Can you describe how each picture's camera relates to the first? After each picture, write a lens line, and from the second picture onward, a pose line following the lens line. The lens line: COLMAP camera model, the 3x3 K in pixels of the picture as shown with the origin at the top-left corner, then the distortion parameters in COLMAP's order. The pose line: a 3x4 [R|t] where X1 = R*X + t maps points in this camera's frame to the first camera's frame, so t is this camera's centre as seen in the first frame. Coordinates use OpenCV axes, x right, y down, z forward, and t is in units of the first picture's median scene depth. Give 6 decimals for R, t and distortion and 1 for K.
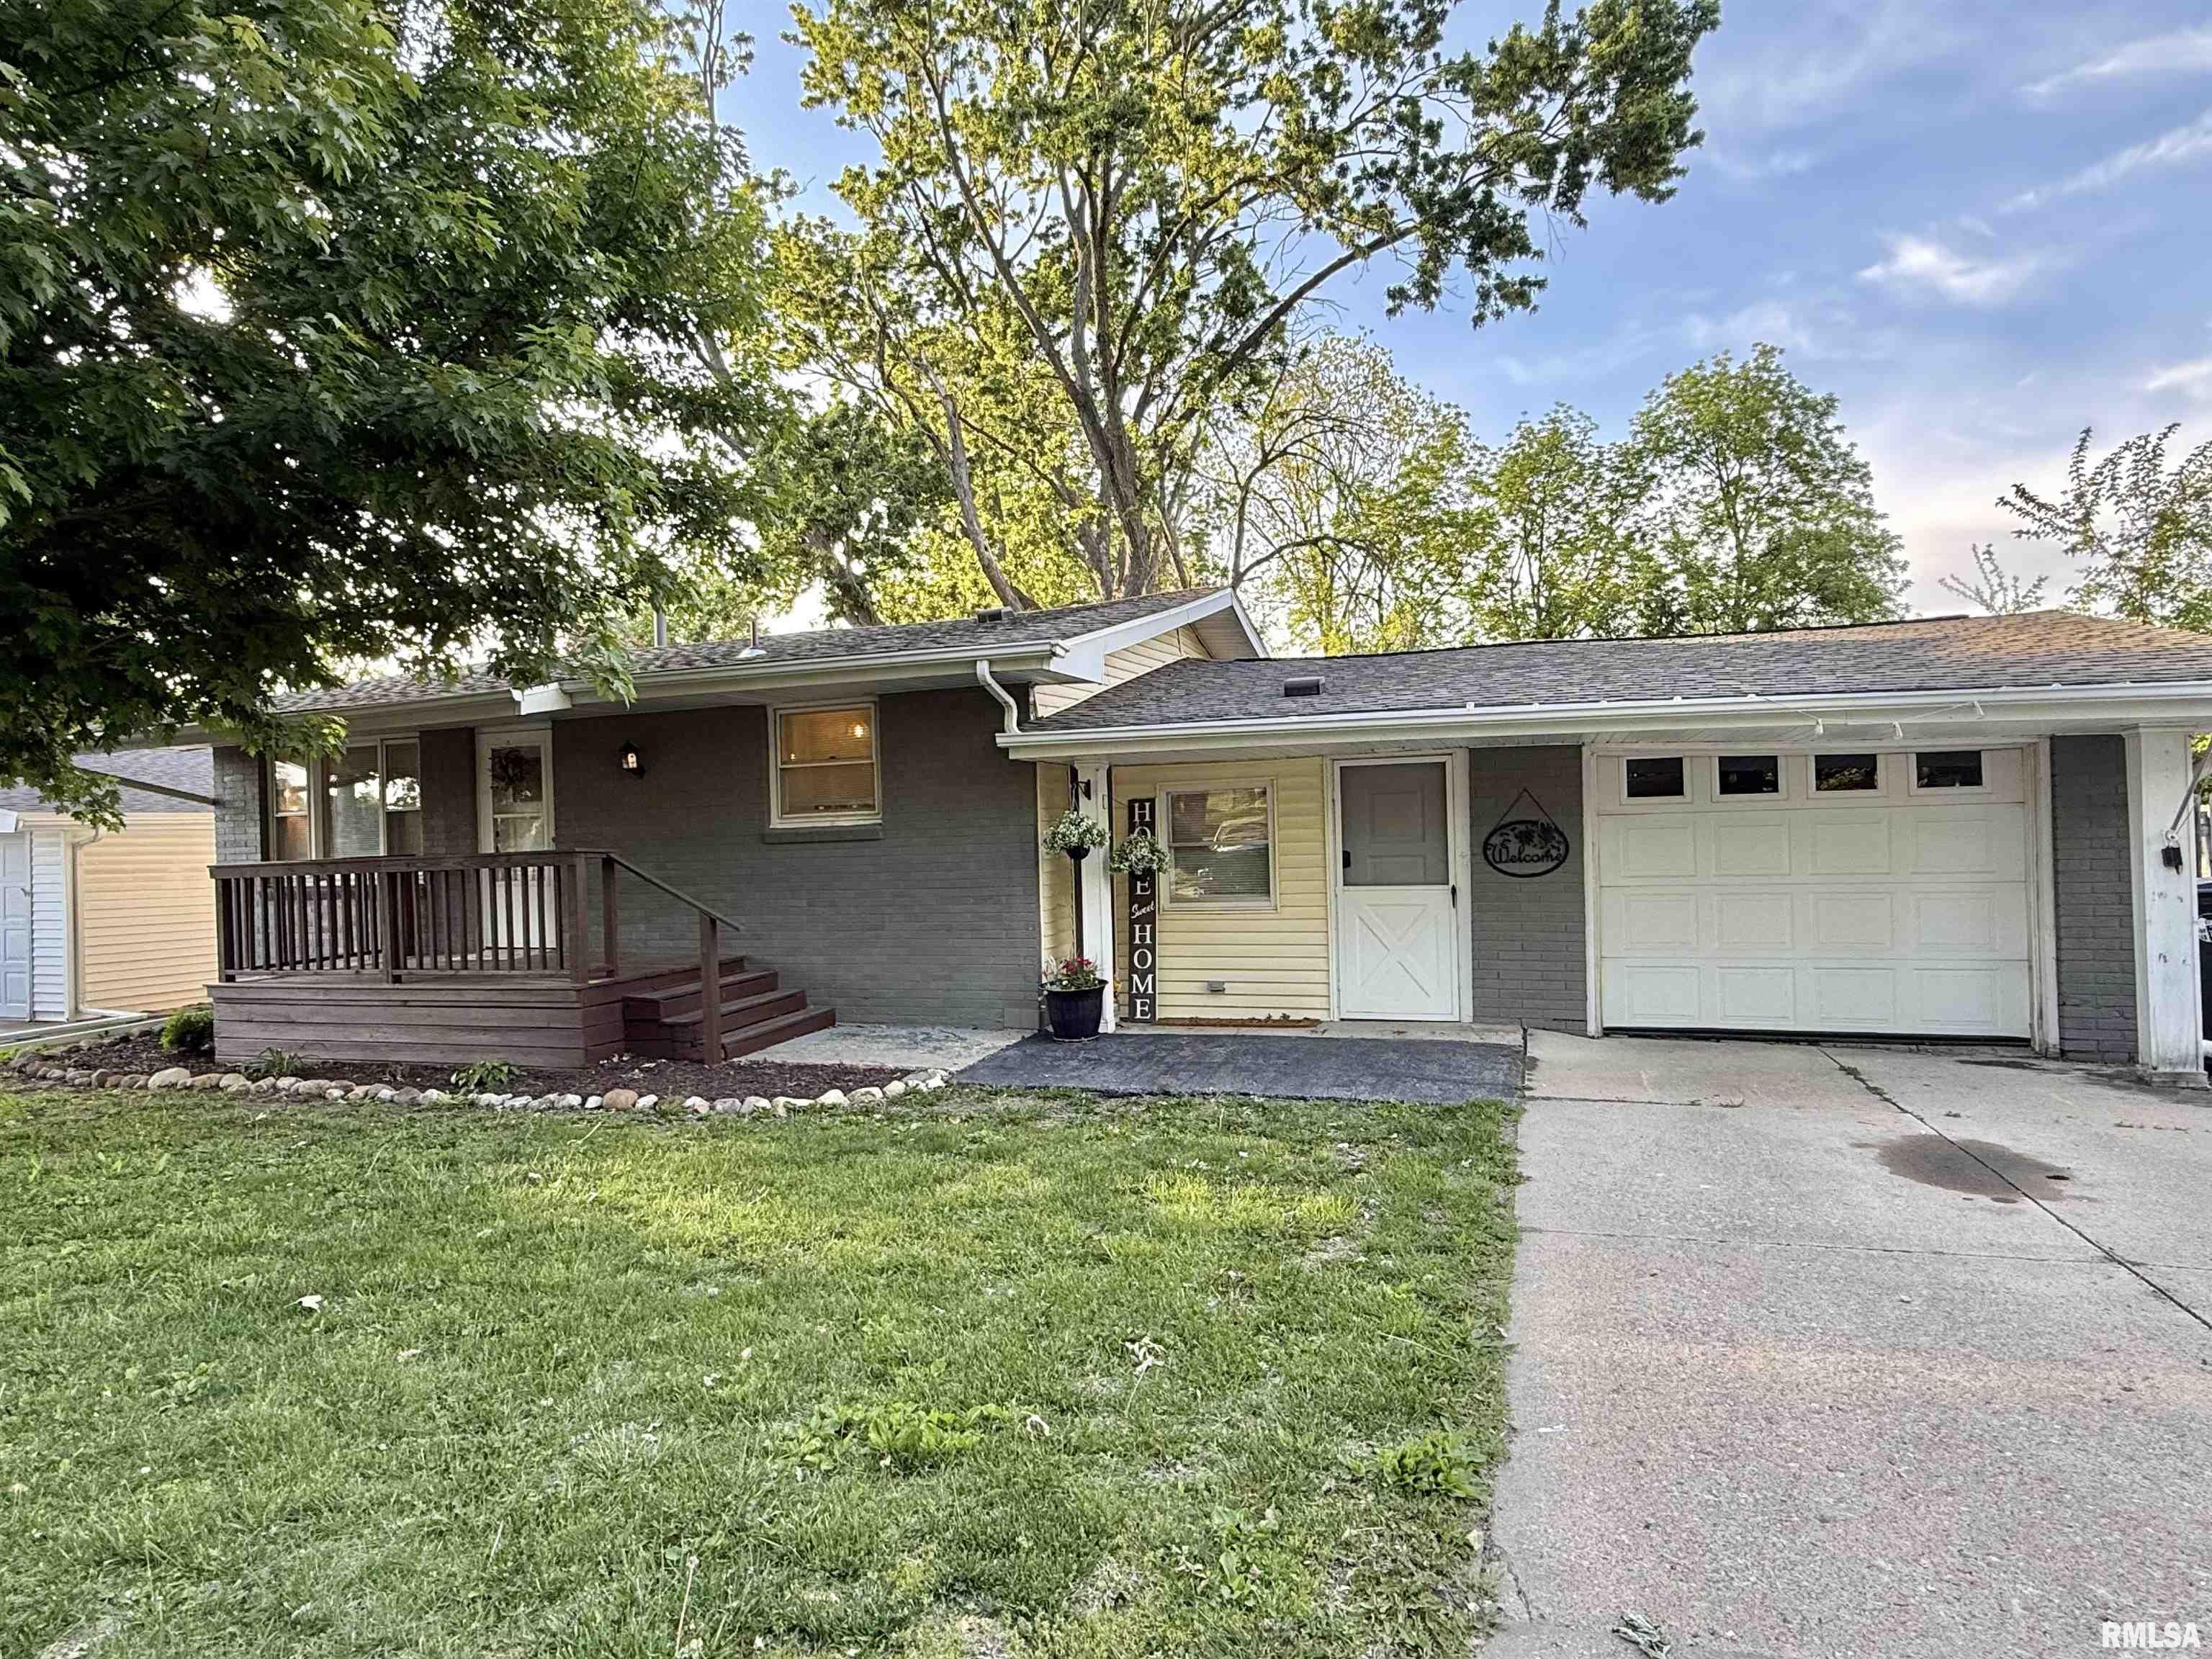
lens RADIAL K [[1224.8, 0, 1110.1], [0, 1224.8, 834.5], [0, 0, 1]] dist [0.003506, -0.003826]
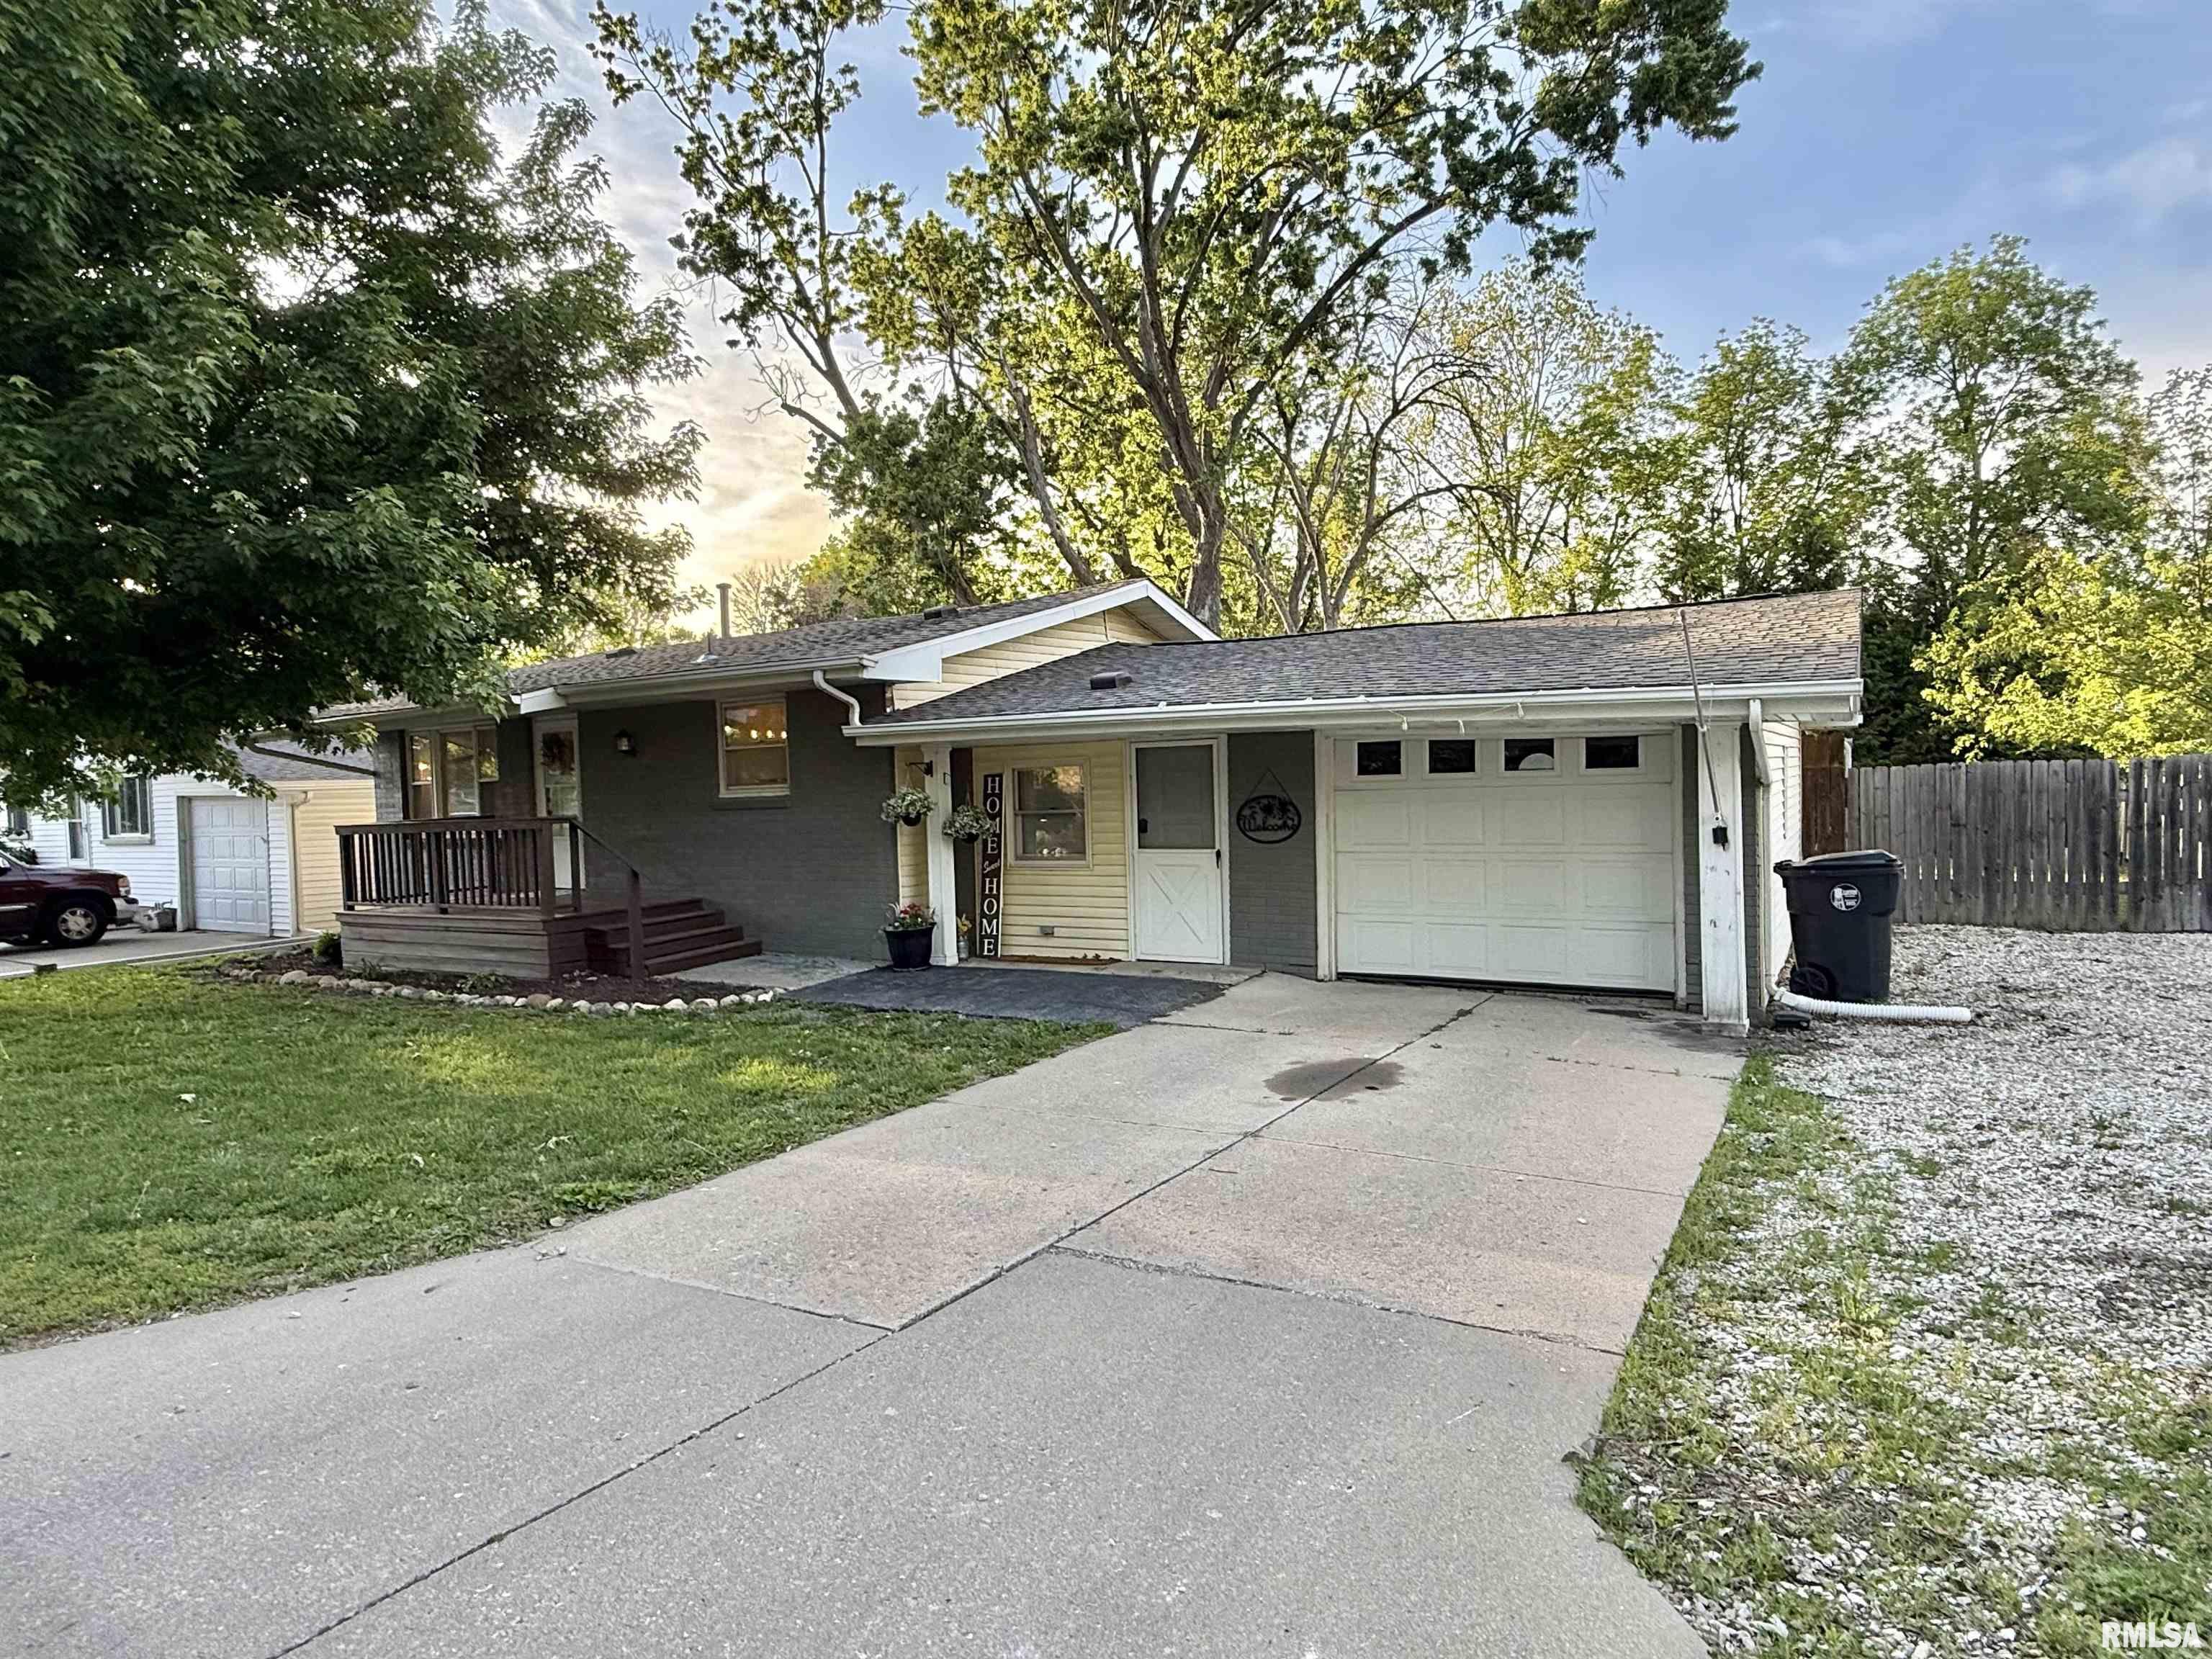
lens RADIAL K [[1224.8, 0, 1099.7], [0, 1224.8, 832.1], [0, 0, 1]] dist [0.003506, -0.003826]
pose [[0.979385, 0.006909, -0.201885, 0.354282], [0.002120, 0.999008, 0.044474, -0.024471], [0.201992, -0.043985, 0.978399, -0.155923]]
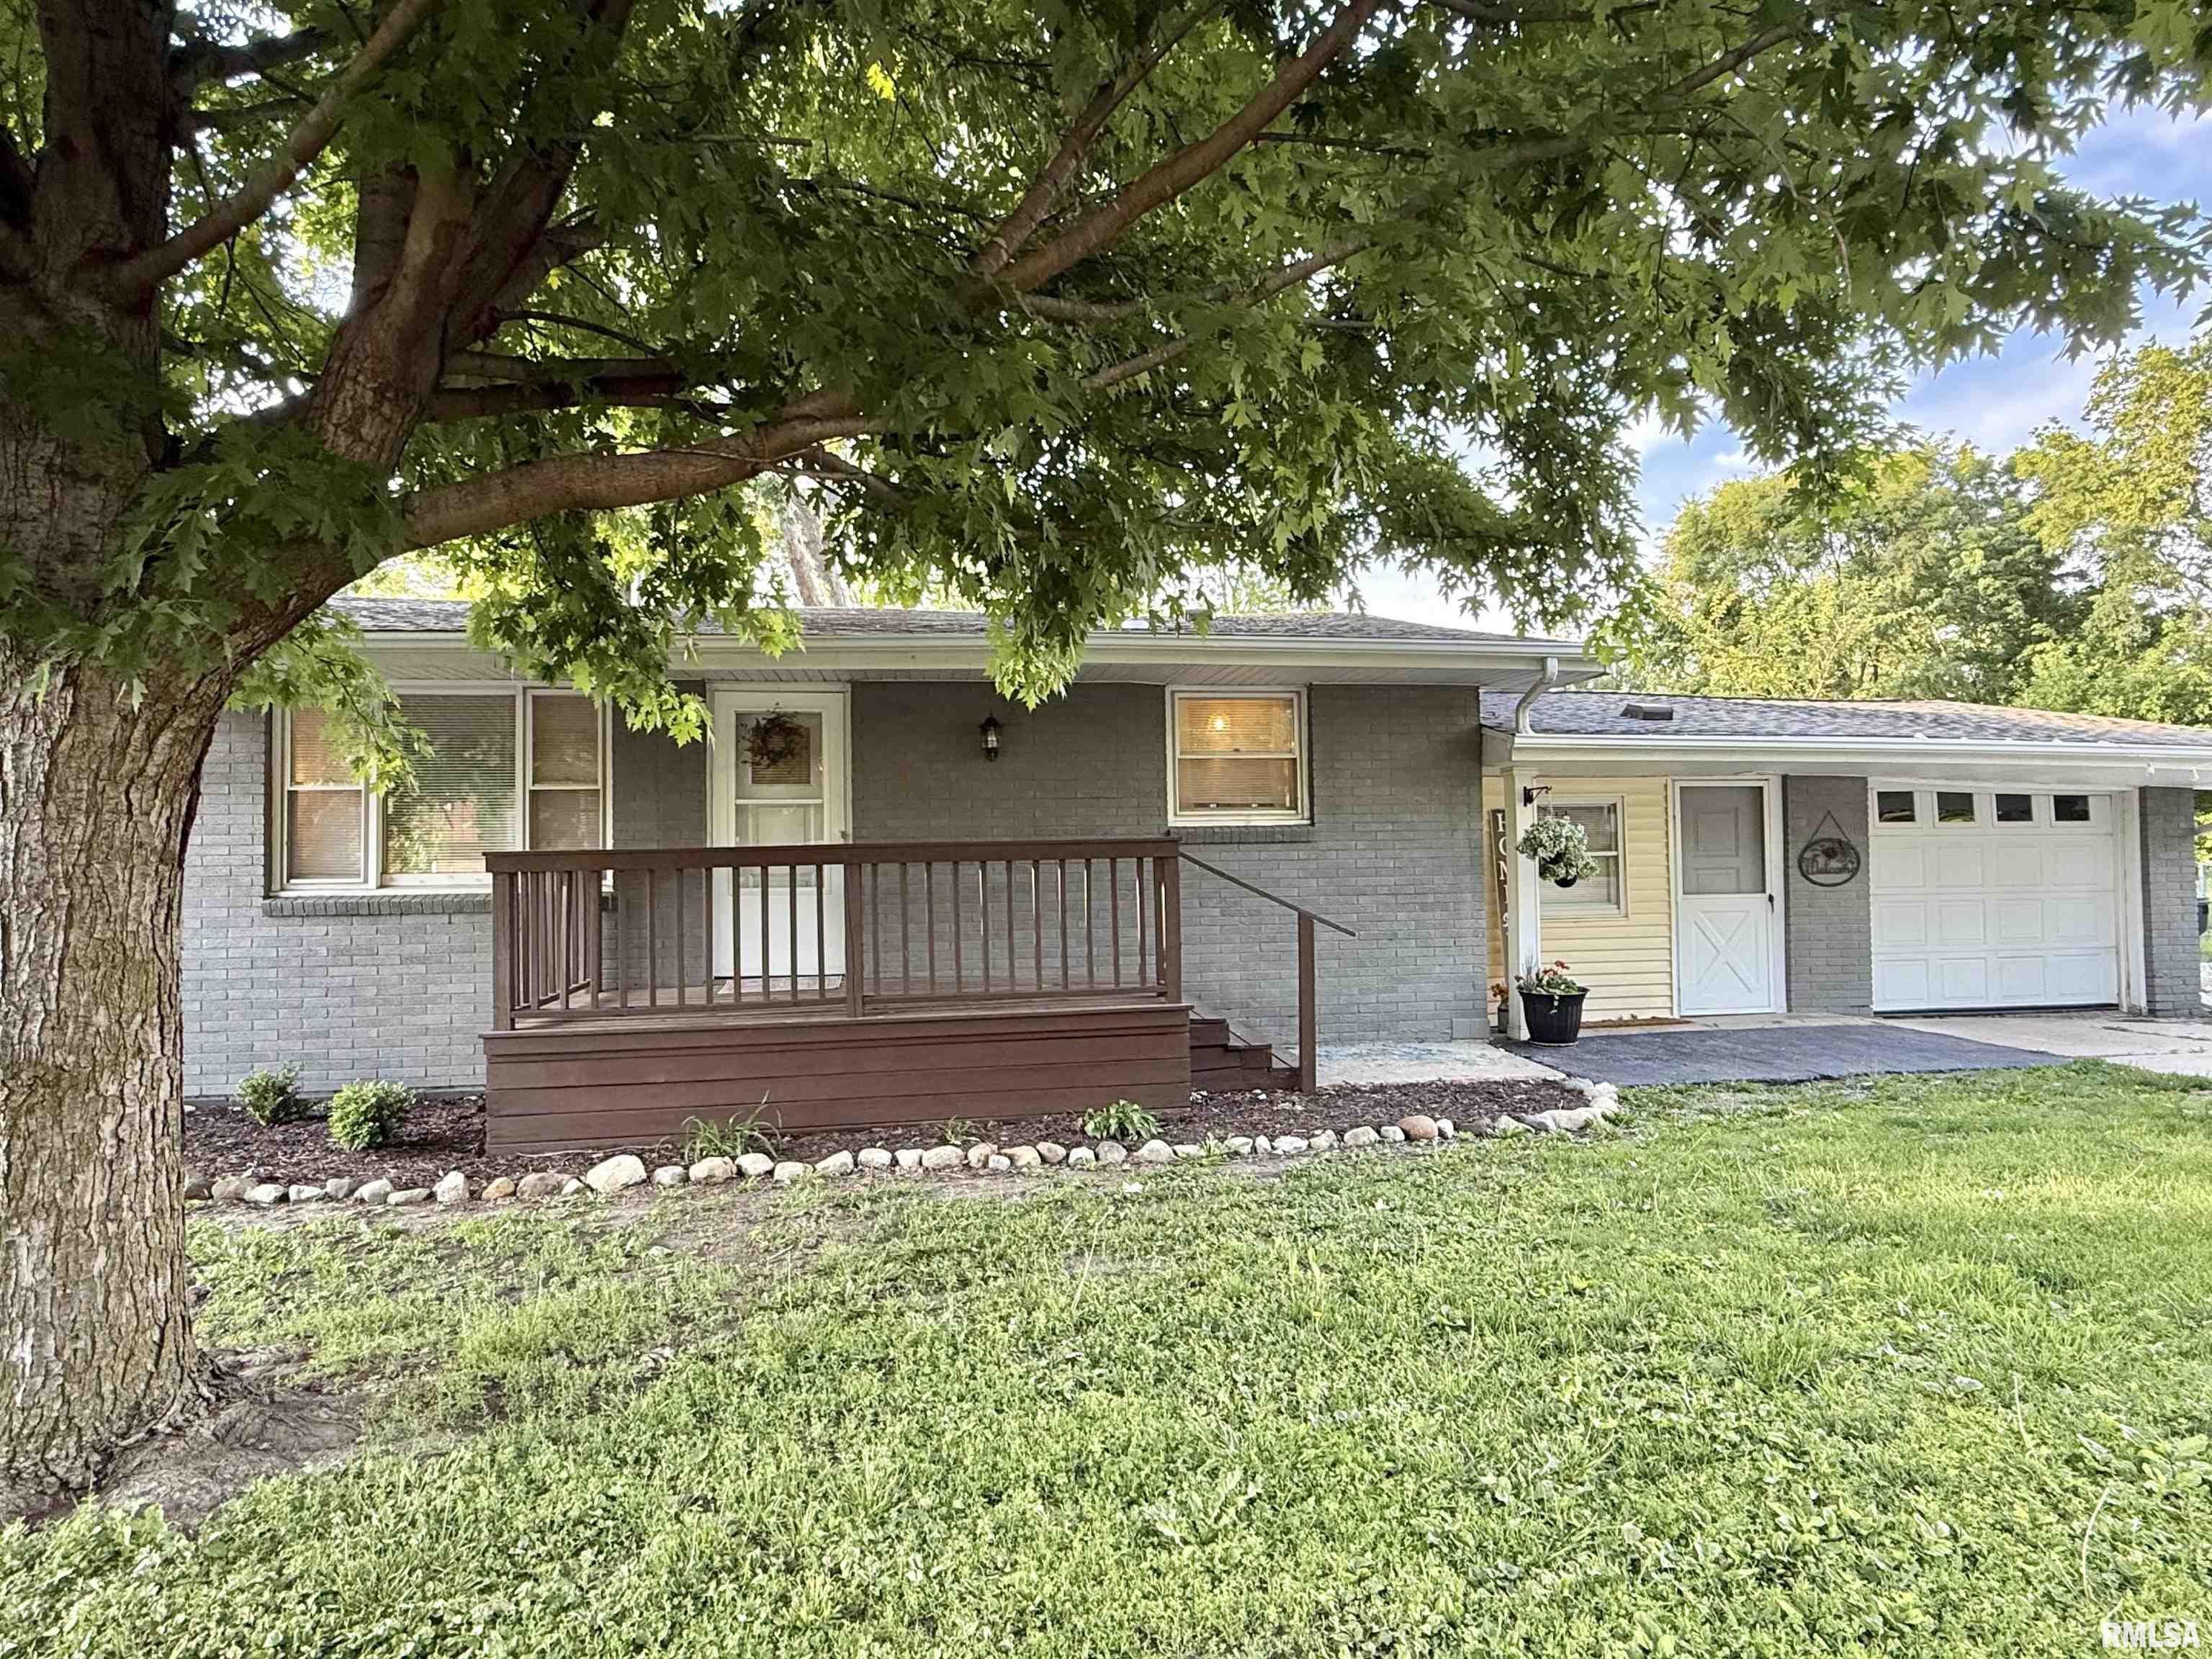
lens RADIAL K [[1224.8, 0, 1110.4], [0, 1224.8, 827.4], [0, 0, 1]] dist [0.003506, -0.003826]
pose [[0.874220, 0.033703, 0.484359, -0.715239], [-0.015901, 0.999040, -0.040818, 0.031555], [-0.485270, 0.027982, 0.873917, 0.255394]]
